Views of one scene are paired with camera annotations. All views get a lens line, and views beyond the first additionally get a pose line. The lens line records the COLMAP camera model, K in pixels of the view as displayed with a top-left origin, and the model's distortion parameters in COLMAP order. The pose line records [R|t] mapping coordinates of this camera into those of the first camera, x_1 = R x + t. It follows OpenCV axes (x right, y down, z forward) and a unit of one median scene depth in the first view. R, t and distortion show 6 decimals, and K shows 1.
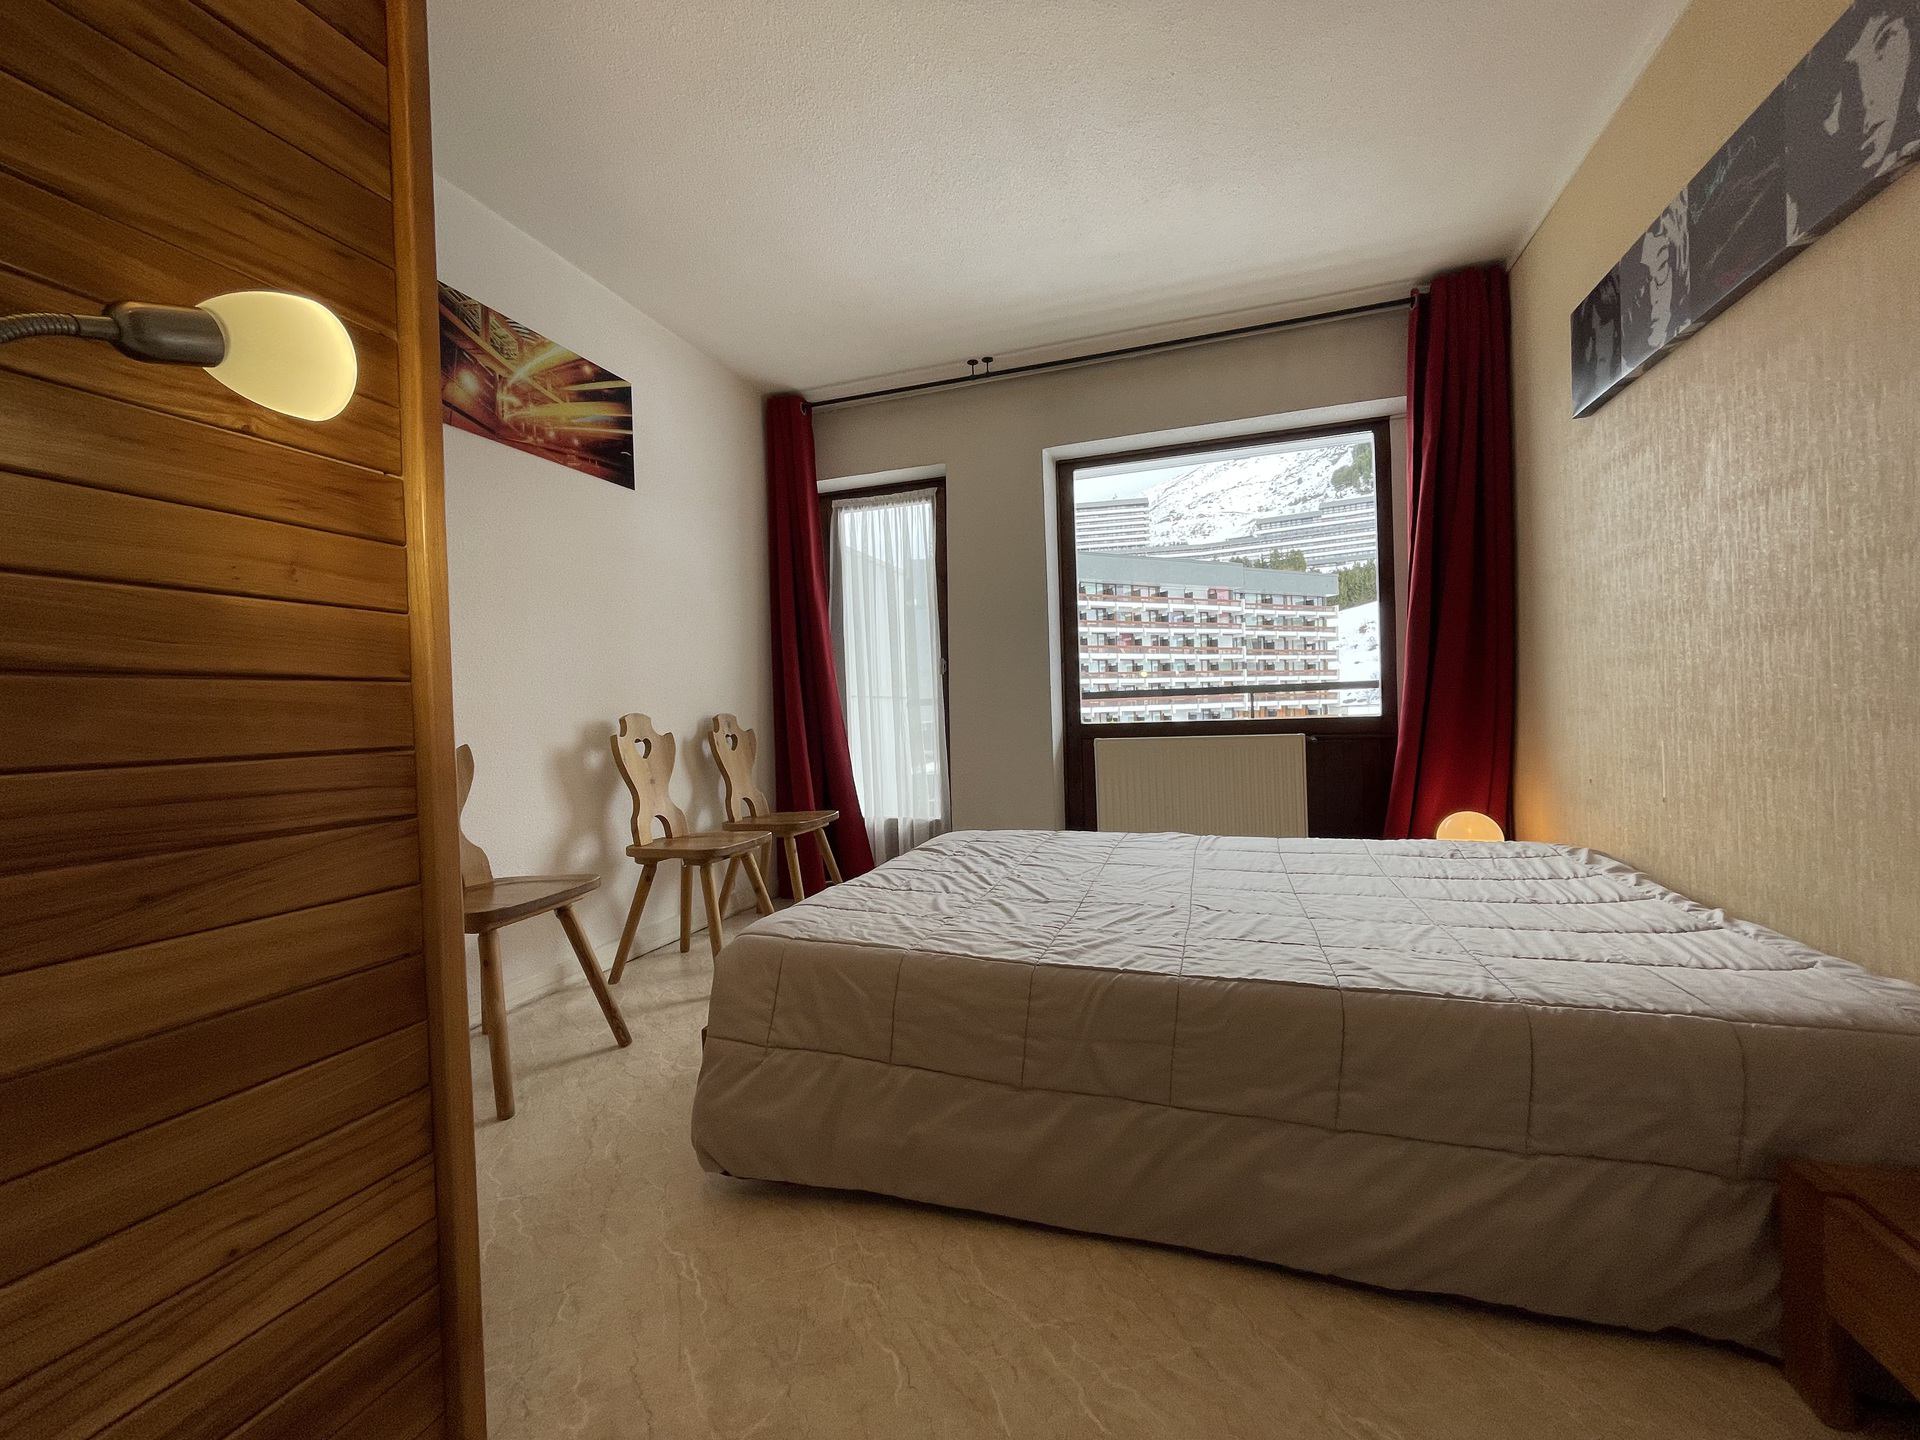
lens RADIAL K [[772.1, 0, 957.3], [0, 772.1, 719.3], [0, 0, 1]] dist [0.003477, 0.000128]
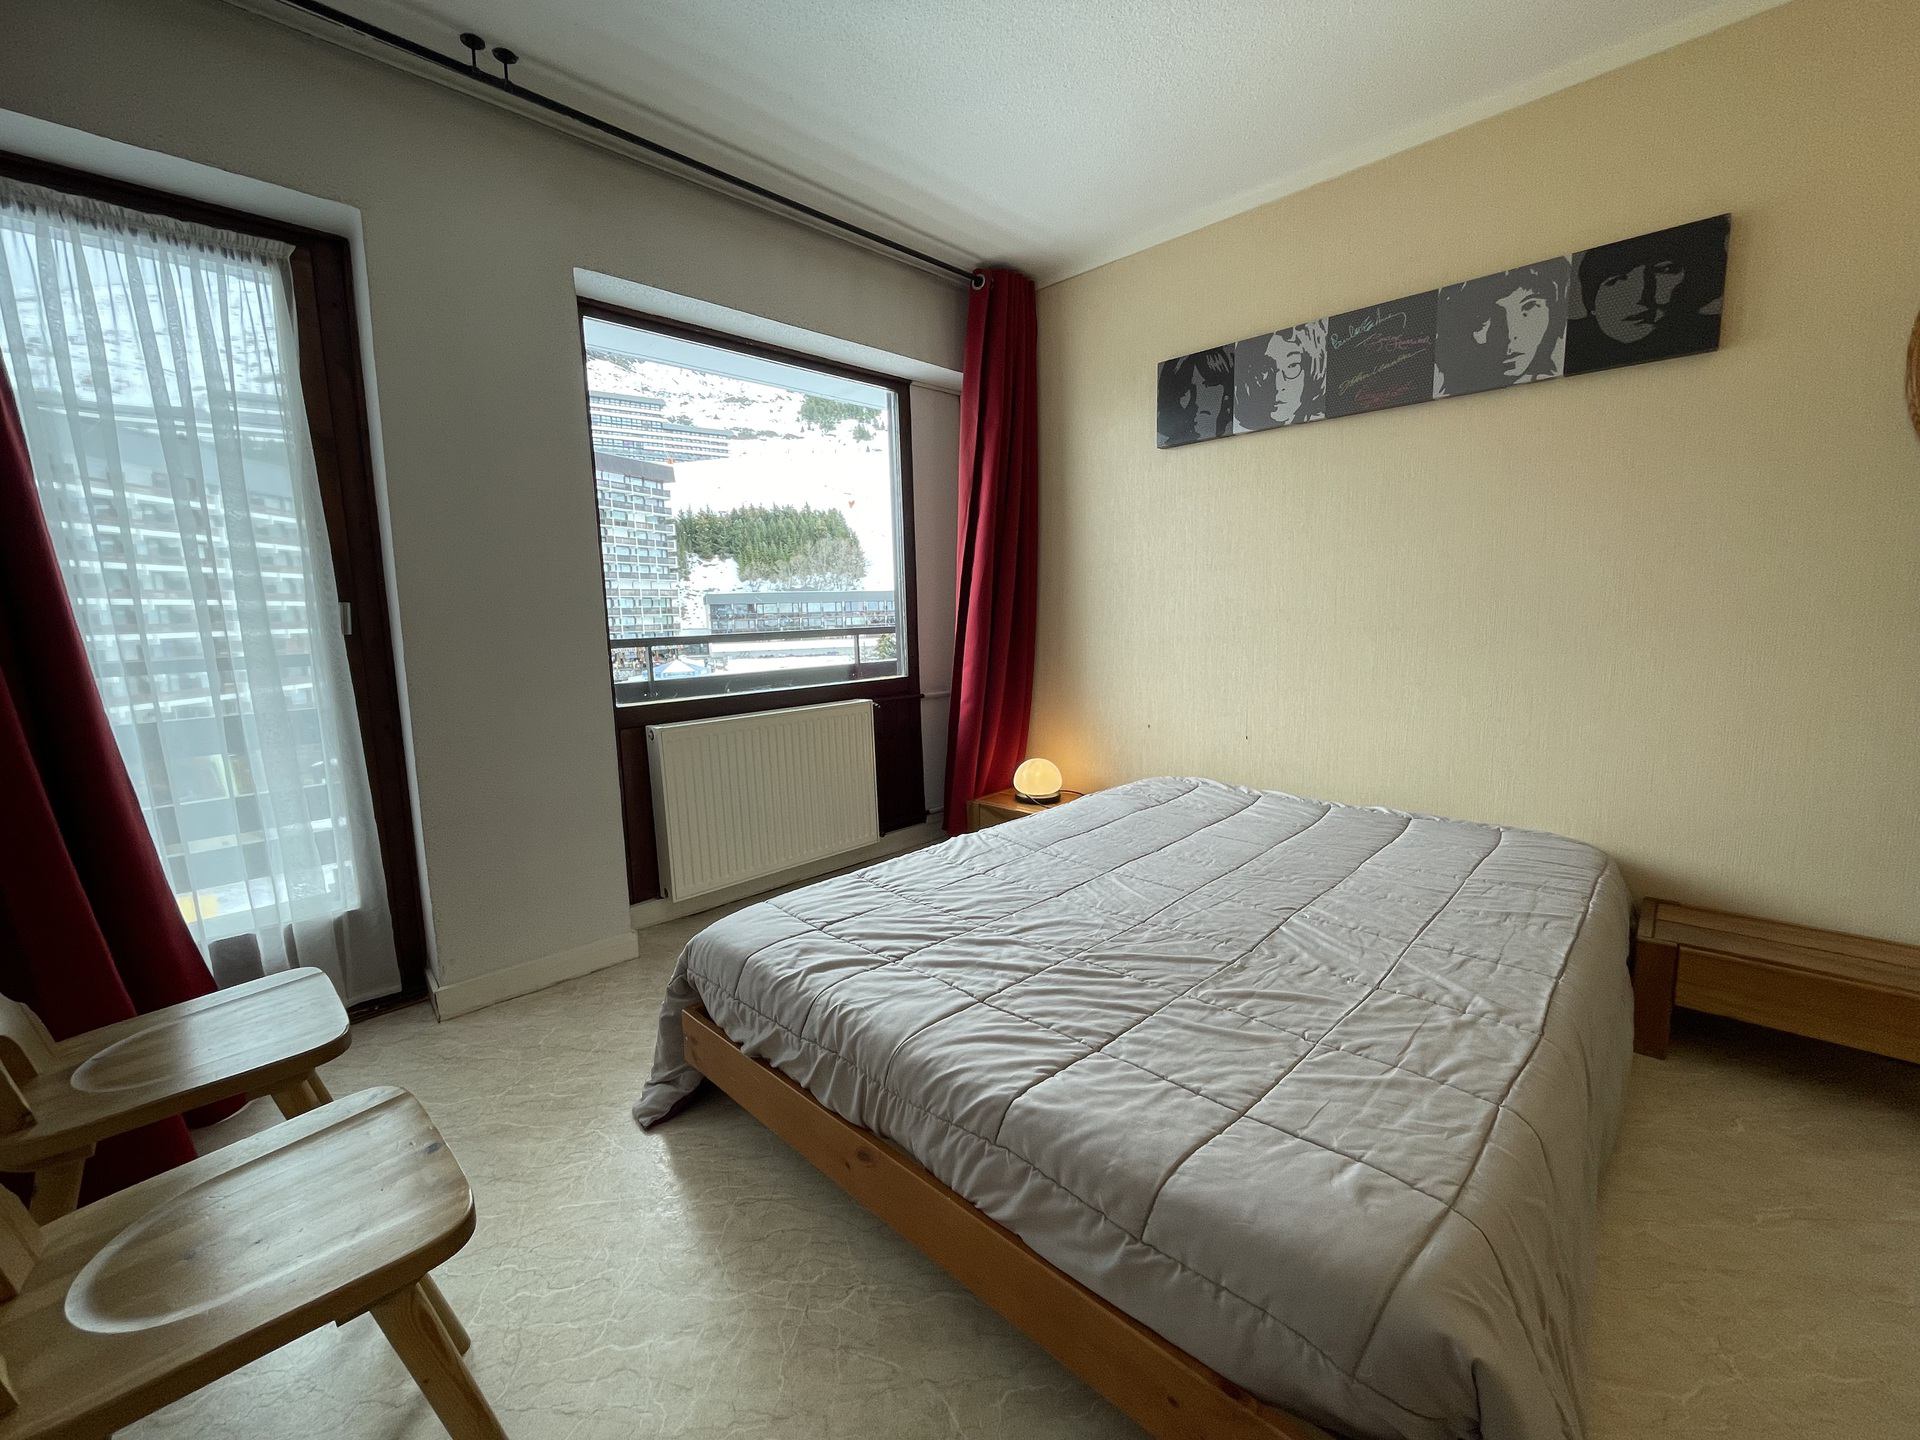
lens RADIAL K [[772.1, 0, 956.1], [0, 772.1, 722.4], [0, 0, 1]] dist [0.003477, 0.000128]
pose [[0.438287, -0.117102, 0.891174, -0.617672], [0.025169, 0.992687, 0.118062, -0.104507], [-0.898483, -0.029315, 0.438029, 0.808832]]
